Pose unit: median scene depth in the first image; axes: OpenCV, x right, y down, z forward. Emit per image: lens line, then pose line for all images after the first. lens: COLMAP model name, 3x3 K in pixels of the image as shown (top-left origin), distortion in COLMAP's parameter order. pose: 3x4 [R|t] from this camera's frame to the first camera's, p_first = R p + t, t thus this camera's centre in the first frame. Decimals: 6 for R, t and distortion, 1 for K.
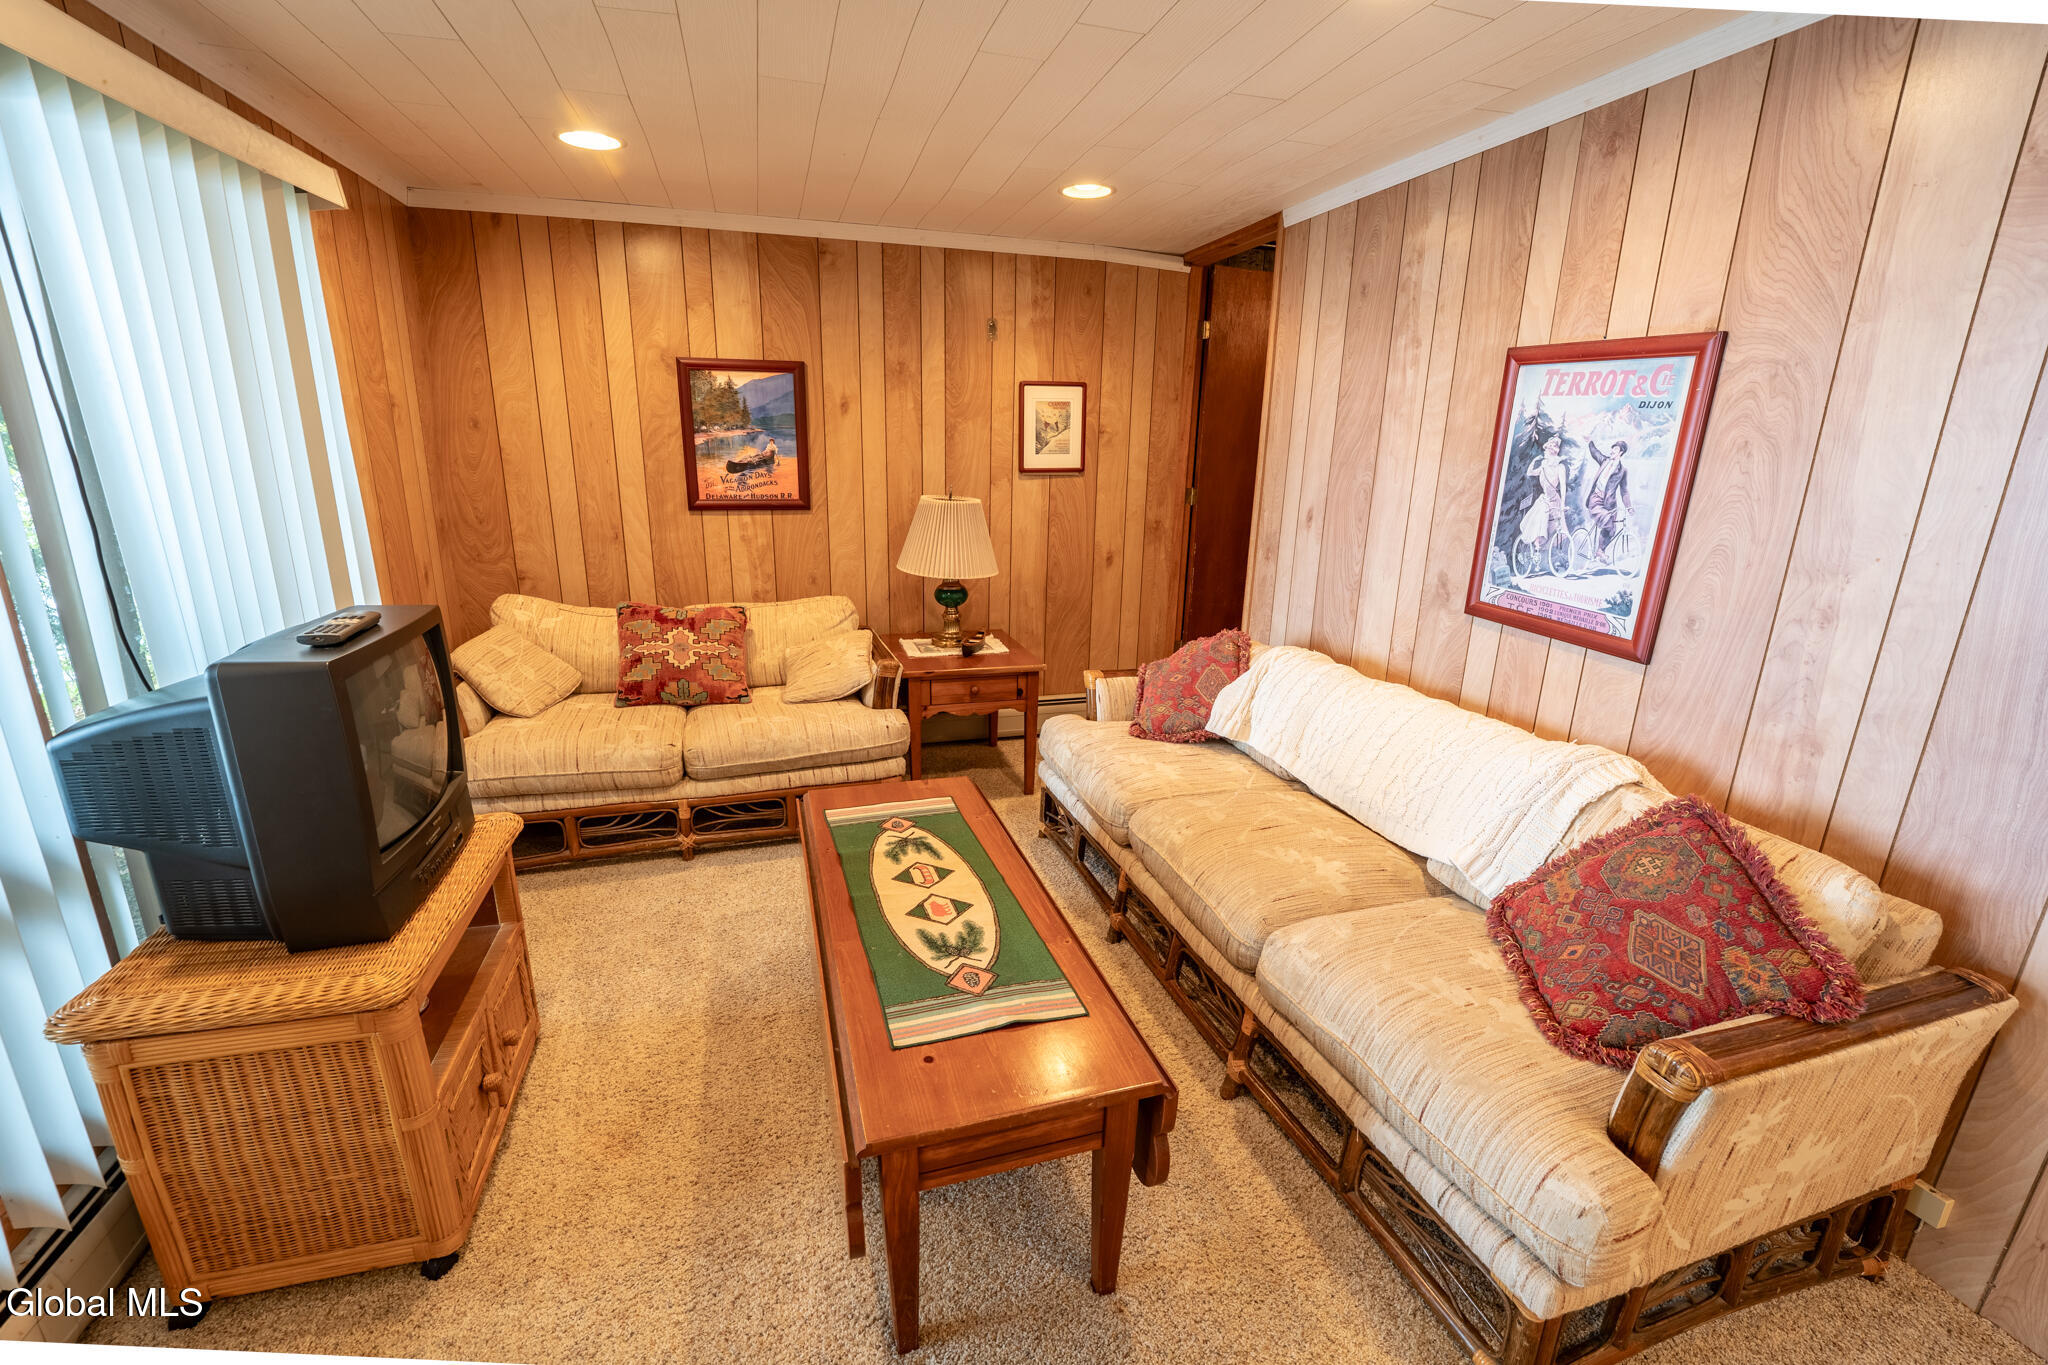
lens RADIAL K [[851.6, 0, 1023.5], [0, 851.6, 688.3], [0, 0, 1]] dist [-0.030195, 0.001652]
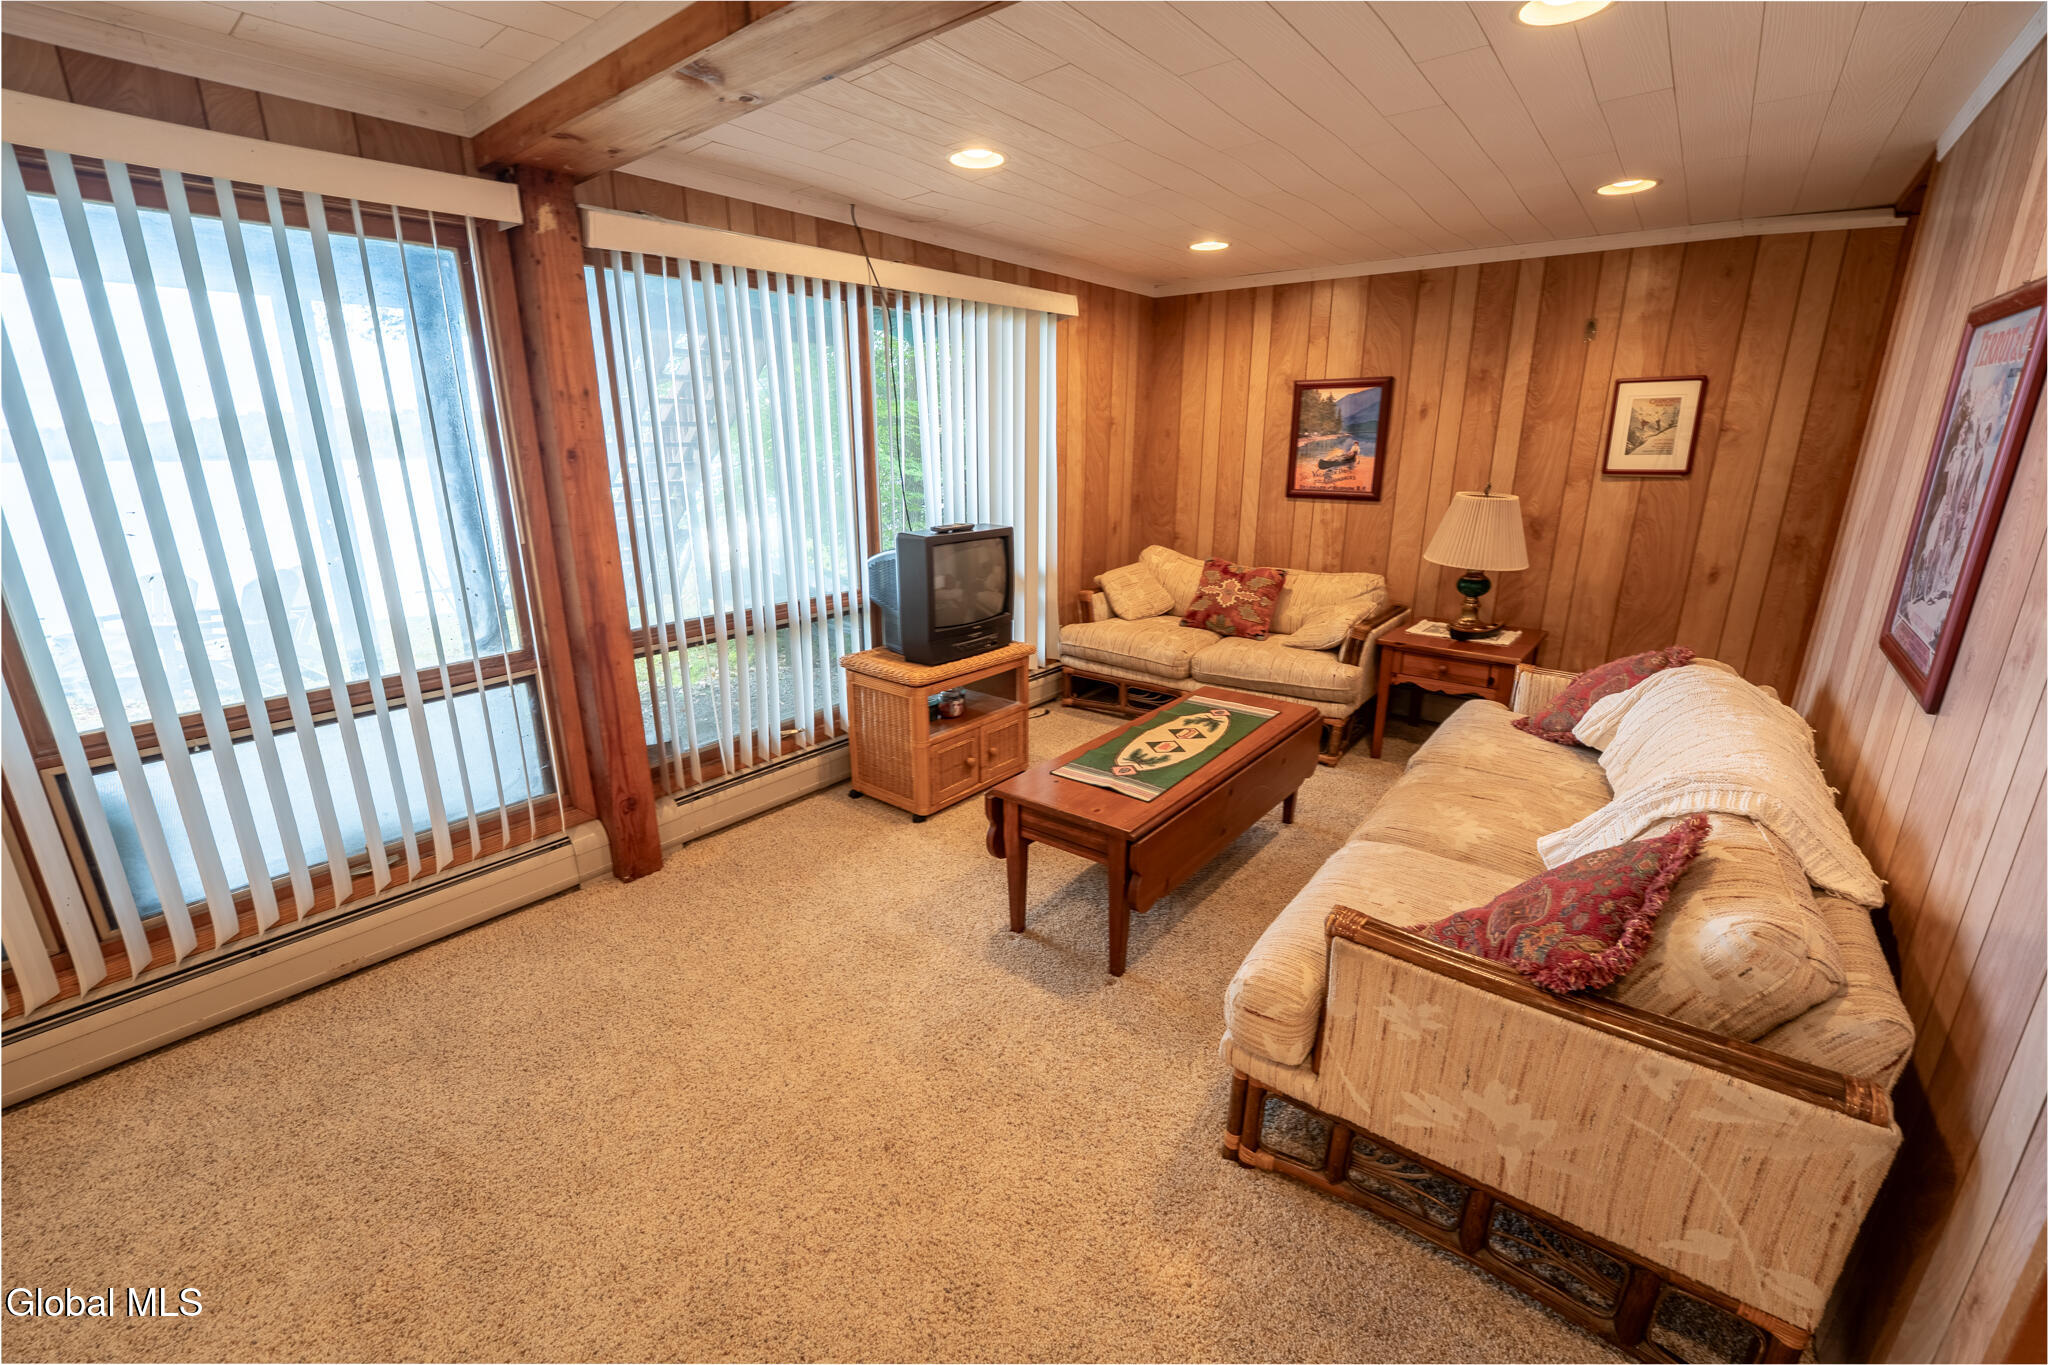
lens RADIAL K [[851.6, 0, 1039.3], [0, 851.6, 689.3], [0, 0, 1]] dist [-0.030195, 0.001652]
pose [[0.569803, 0.209571, -0.794610, 0.505827], [-0.214981, 0.971277, 0.102005, 0.027657], [0.793163, 0.112703, 0.598490, -0.055854]]
